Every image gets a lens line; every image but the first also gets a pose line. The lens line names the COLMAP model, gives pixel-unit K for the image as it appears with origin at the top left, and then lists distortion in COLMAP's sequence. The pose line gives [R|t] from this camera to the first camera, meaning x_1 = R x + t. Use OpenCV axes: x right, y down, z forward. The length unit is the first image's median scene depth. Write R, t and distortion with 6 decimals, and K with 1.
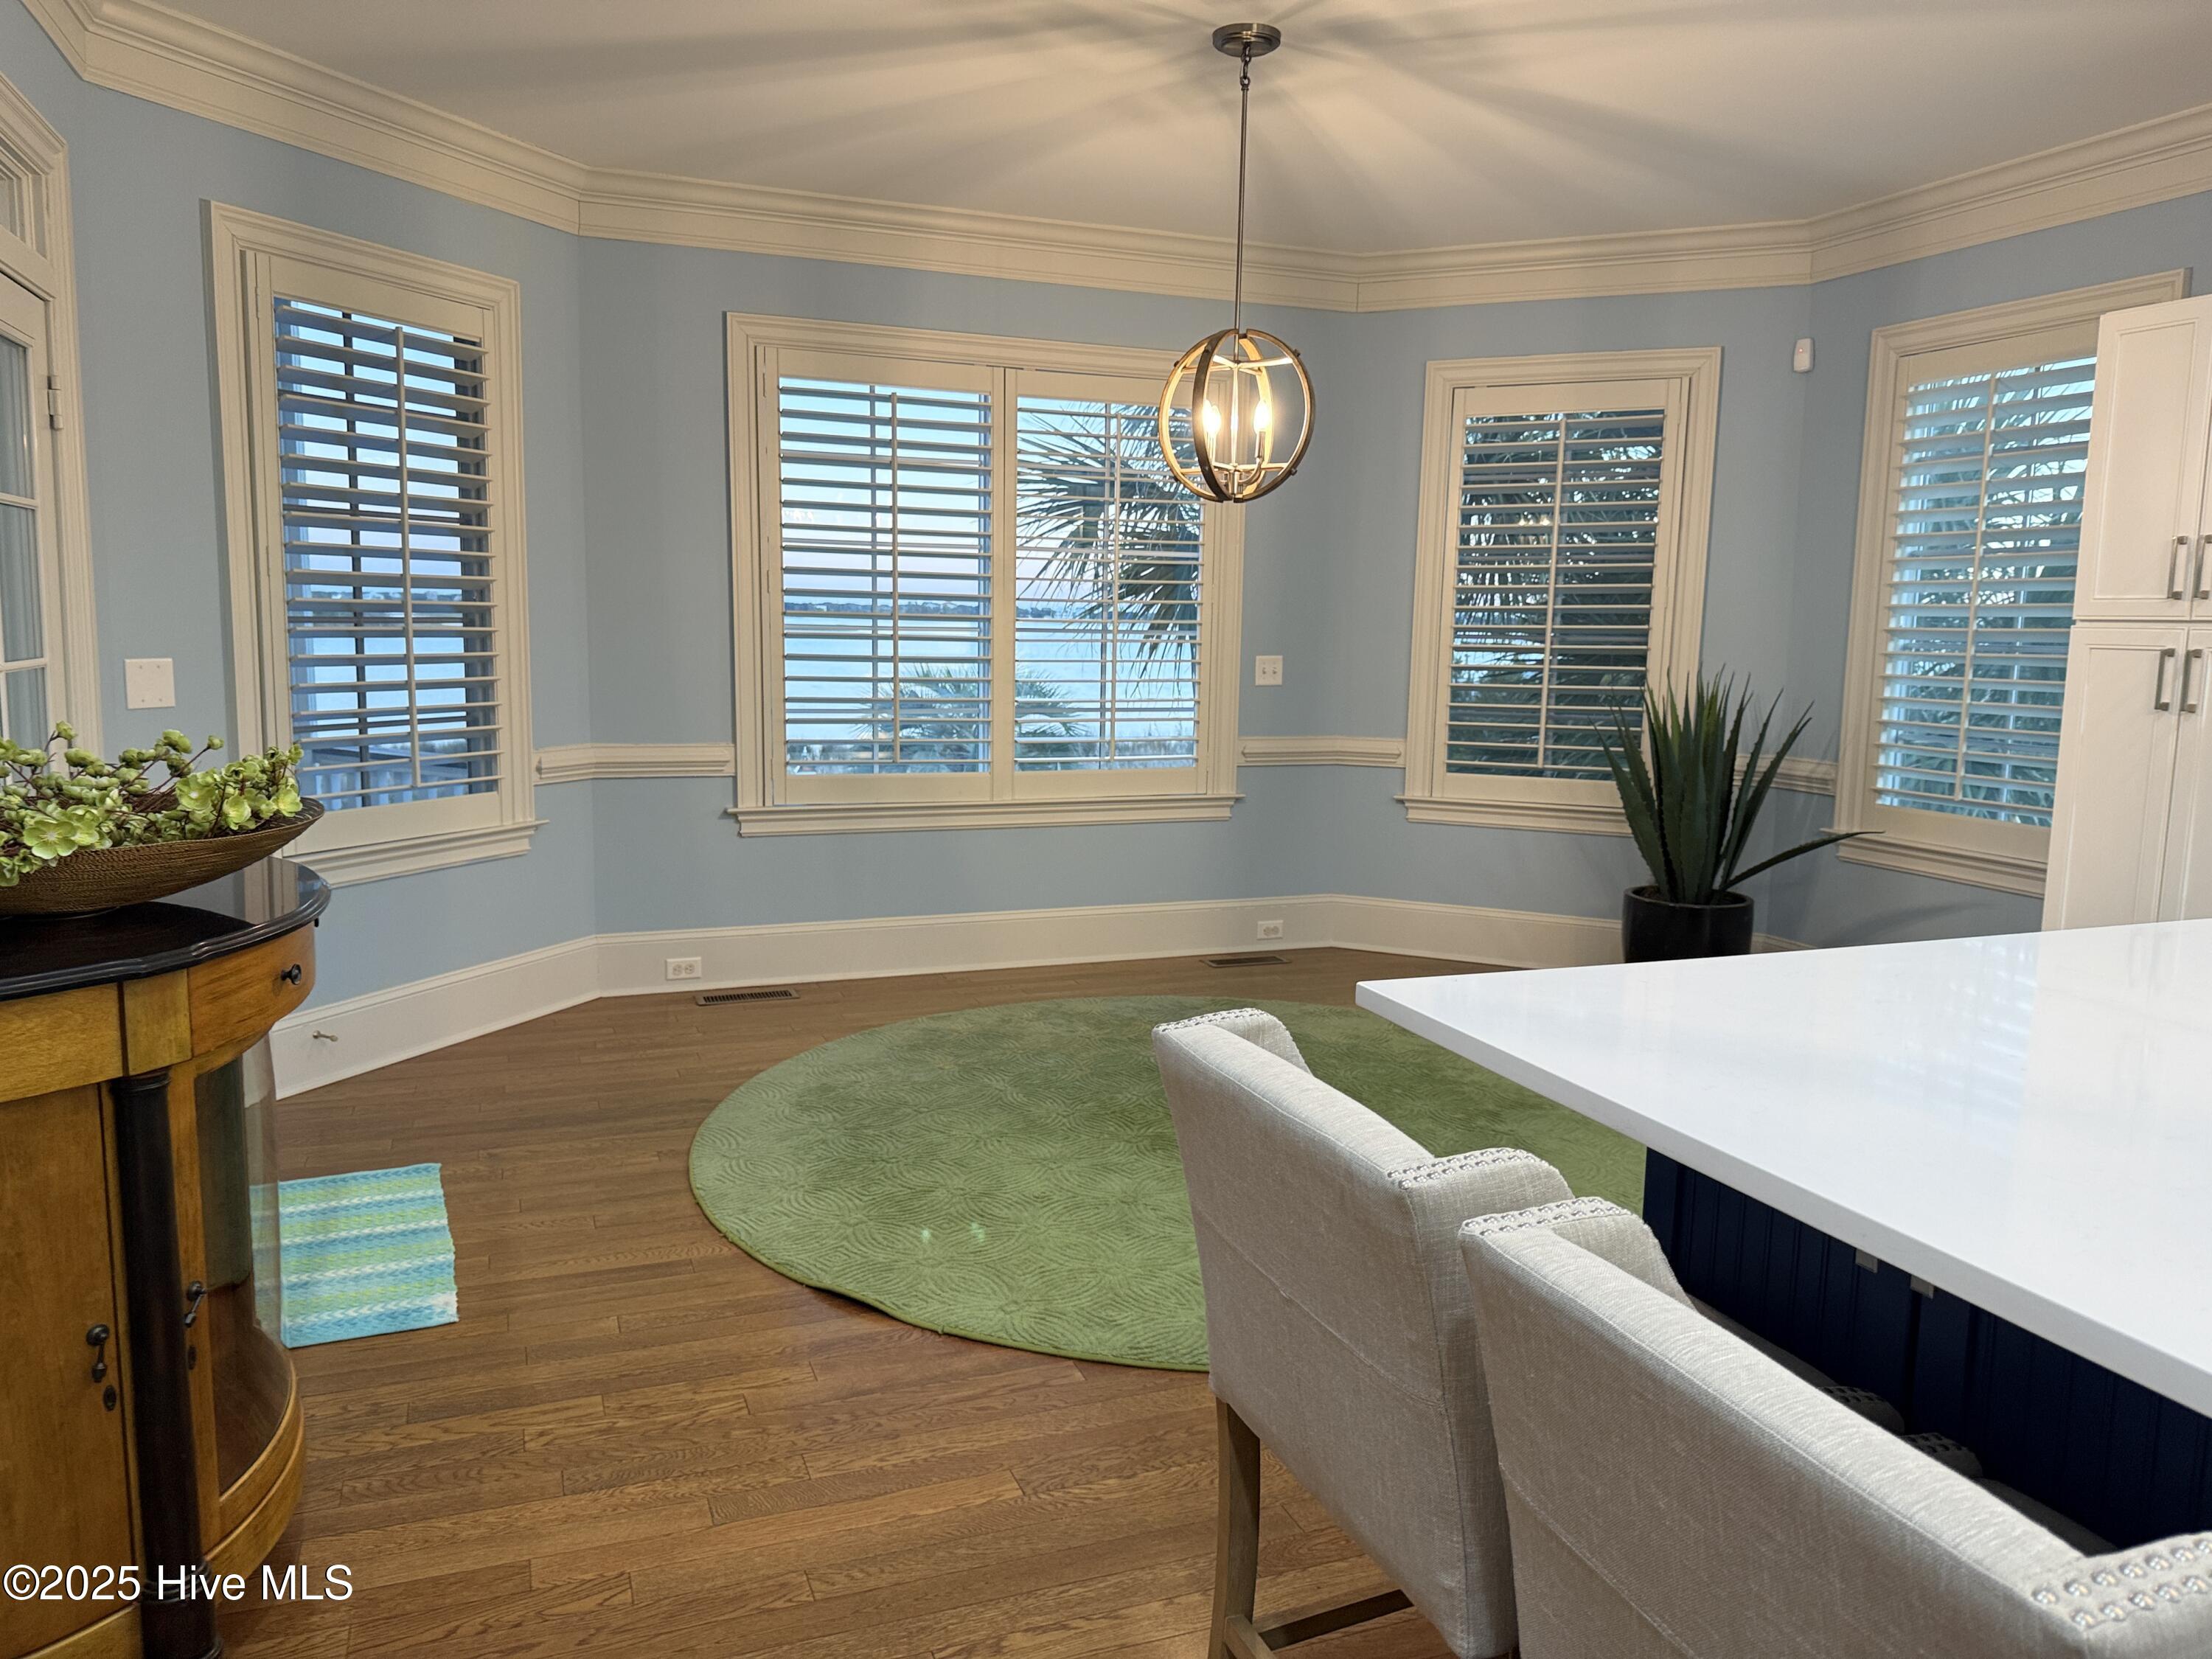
lens RADIAL K [[1556.2, 0, 1101.1], [0, 1556.2, 837.6], [0, 0, 1]] dist [0.069929, -0.068138]
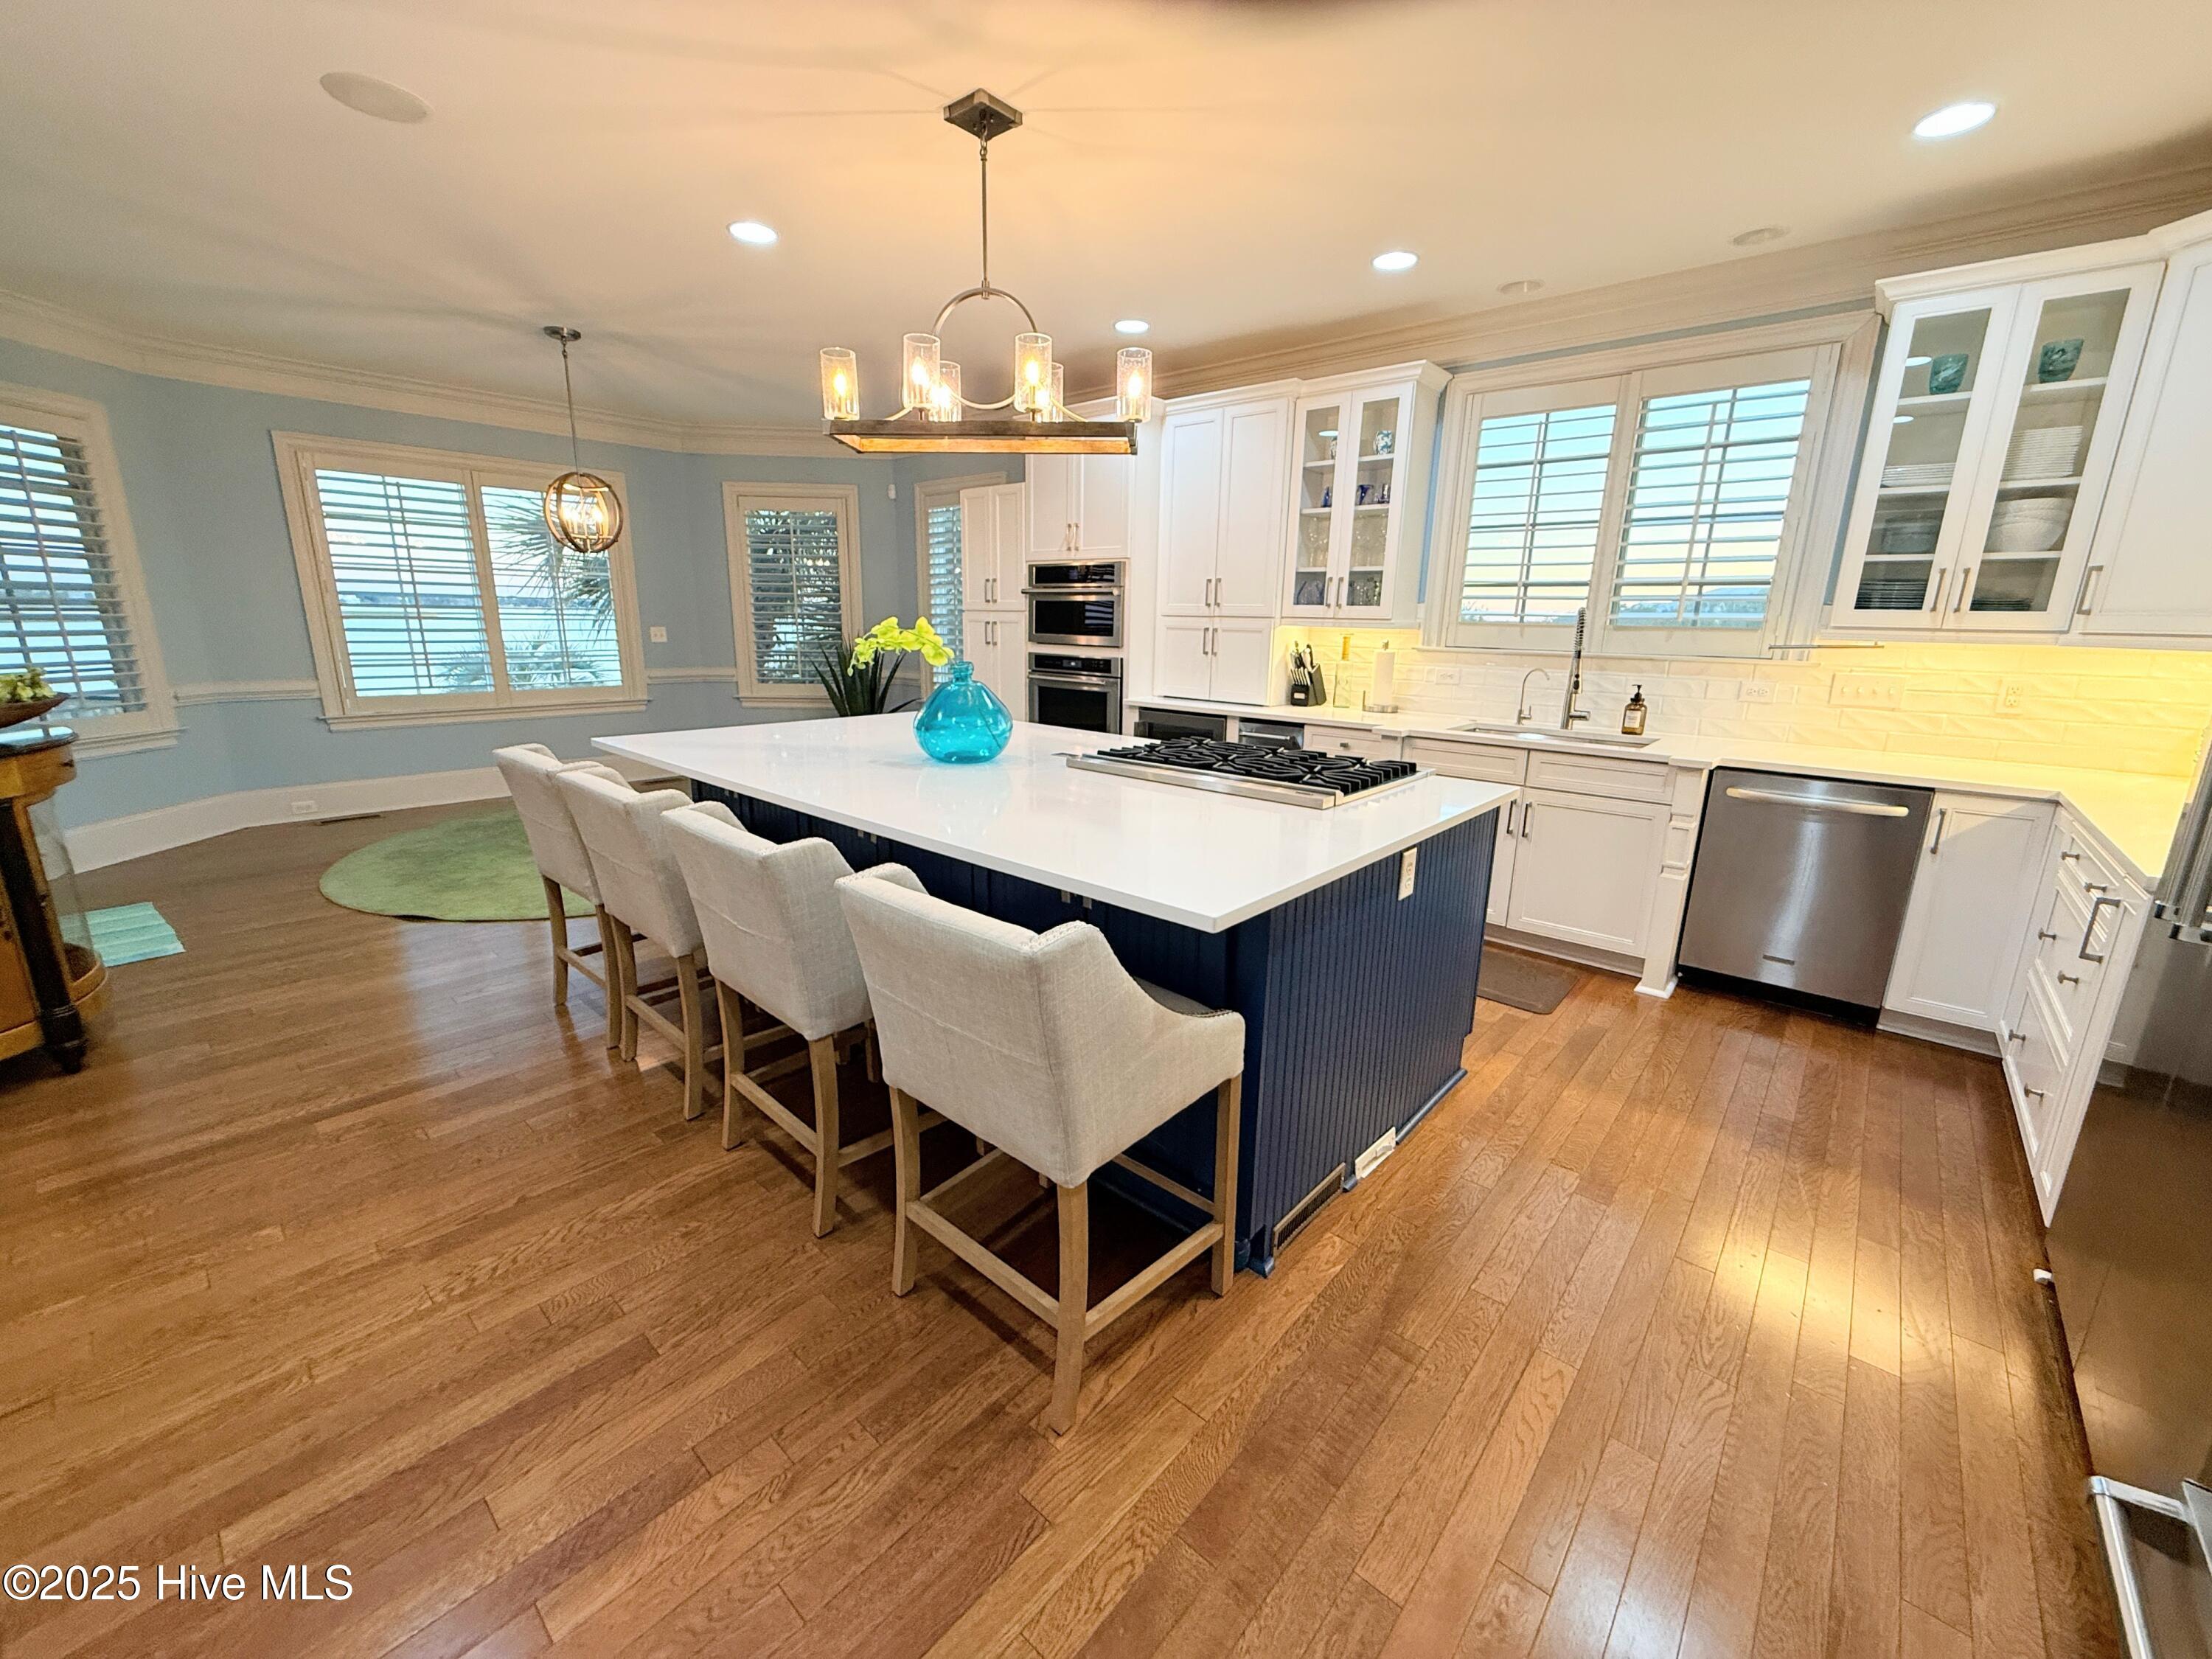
lens RADIAL K [[888.4, 0, 1108.2], [0, 888.4, 834.8], [0, 0, 1]] dist [-0.002761, 0.001999]
pose [[0.887958, -0.112952, 0.445838, 0.103972], [0.063323, 0.990167, 0.124738, 0.050502], [-0.455544, -0.082530, 0.886380, -0.356944]]
